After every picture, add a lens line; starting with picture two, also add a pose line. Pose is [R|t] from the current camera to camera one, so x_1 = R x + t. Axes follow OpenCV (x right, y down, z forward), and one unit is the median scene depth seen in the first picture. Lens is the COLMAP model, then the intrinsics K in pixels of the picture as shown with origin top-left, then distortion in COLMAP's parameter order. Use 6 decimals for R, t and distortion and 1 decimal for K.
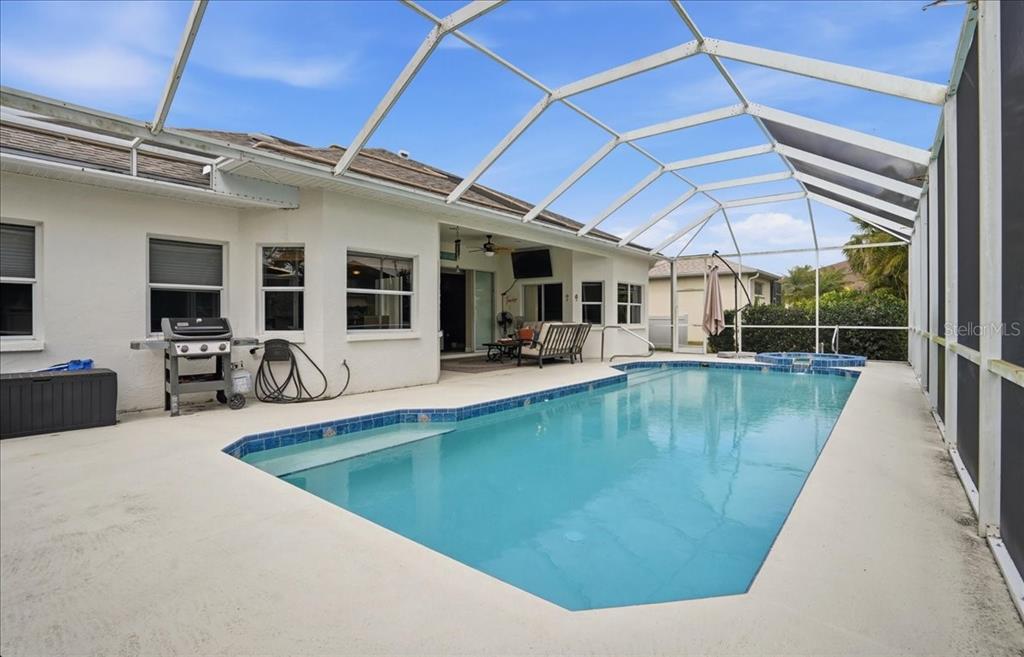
lens RADIAL K [[497.7, 0, 513.9], [0, 497.7, 311.1], [0, 0, 1]] dist [-0.060517, 0.028889]
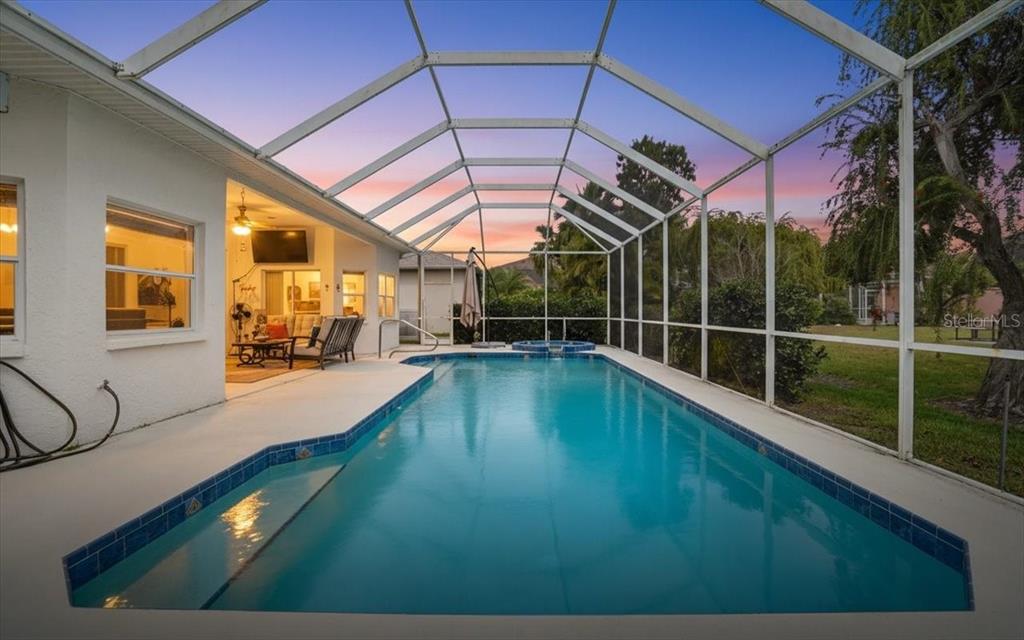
lens RADIAL K [[491.7, 0, 512.8], [0, 491.7, 290.4], [0, 0, 1]] dist [-0.000723, -0.000230]
pose [[0.788858, 0.025397, 0.614050, -0.175479], [-0.009862, 0.999540, -0.028671, 0.000149], [-0.614496, 0.016561, 0.788746, 0.117359]]
